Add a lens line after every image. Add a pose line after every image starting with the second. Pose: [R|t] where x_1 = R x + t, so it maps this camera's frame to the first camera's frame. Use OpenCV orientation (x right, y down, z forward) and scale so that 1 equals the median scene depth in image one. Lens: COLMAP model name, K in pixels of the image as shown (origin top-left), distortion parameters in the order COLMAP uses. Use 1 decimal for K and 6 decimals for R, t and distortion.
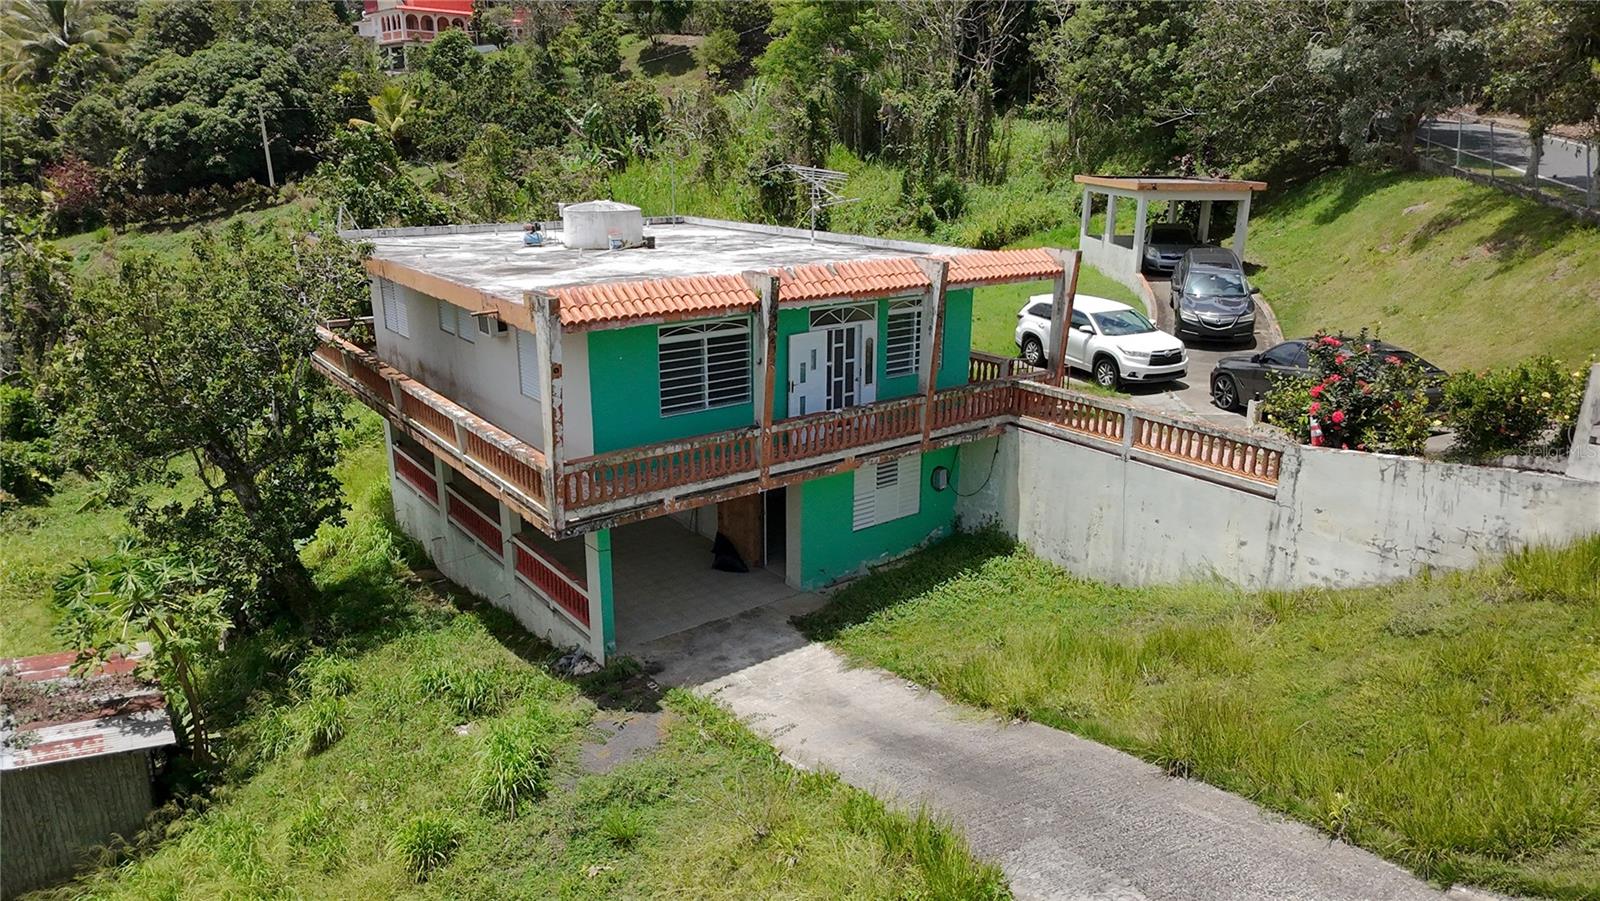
lens RADIAL K [[1032.4, 0, 800.0], [0, 1032.4, 450.5], [0, 0, 1]] dist [0.018053, -0.002306]
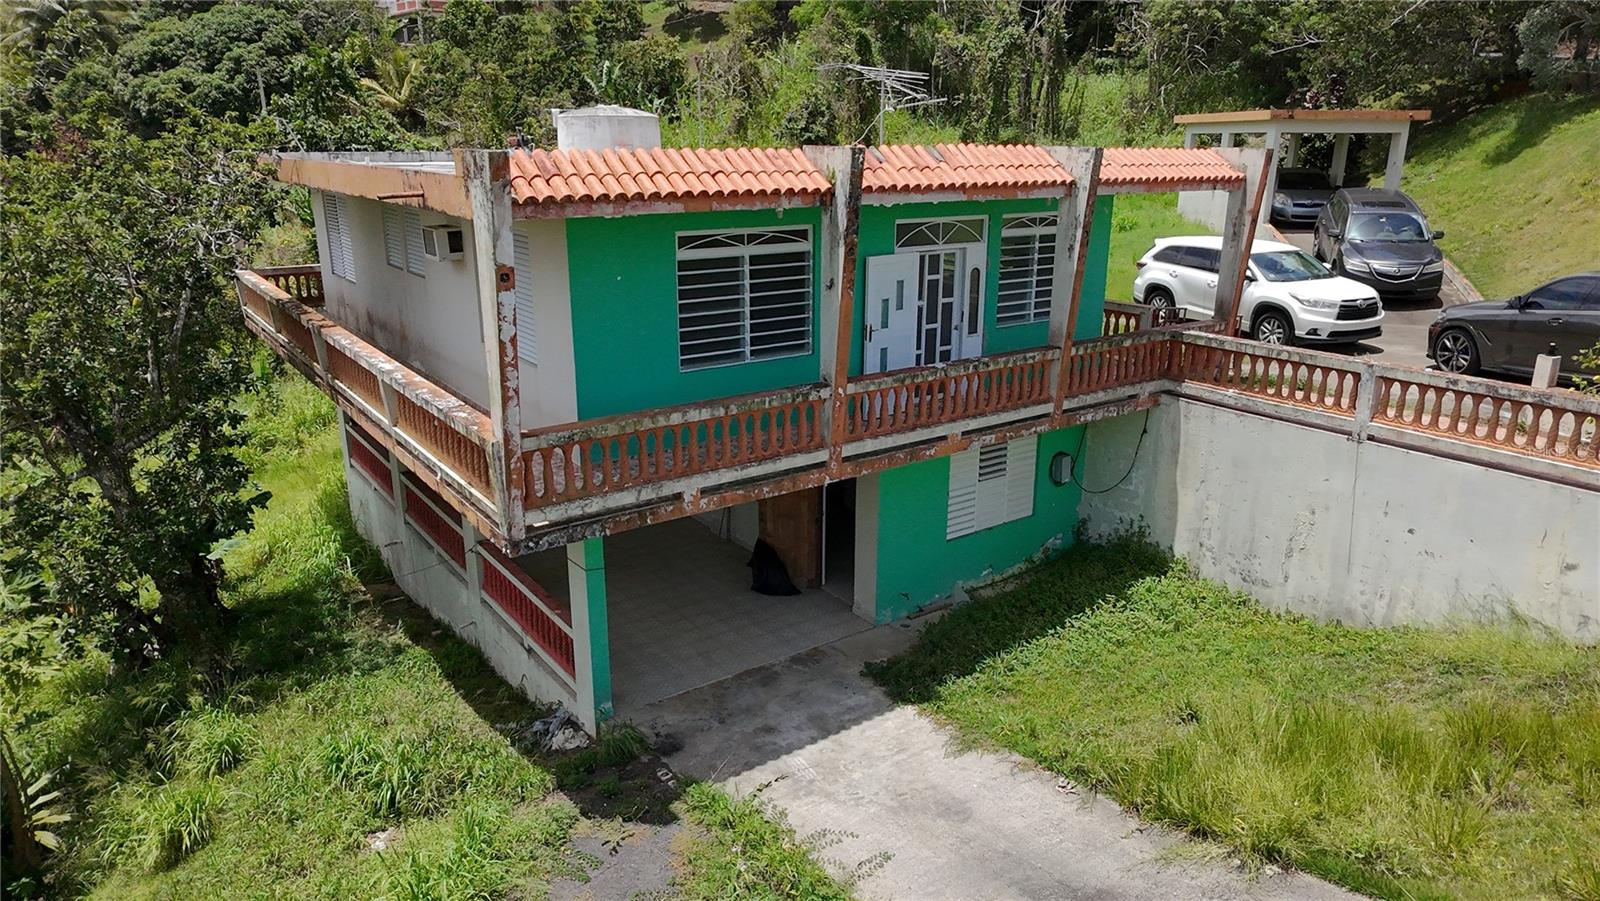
lens RADIAL K [[1026.4, 0, 800.0], [0, 1026.4, 450.5], [0, 0, 1]] dist [0.018594, -0.023442]
pose [[0.999687, 0.005650, -0.024379, -0.035671], [-0.005626, 0.999984, 0.001068, 0.016133], [0.024385, -0.000930, 0.999702, 0.296911]]
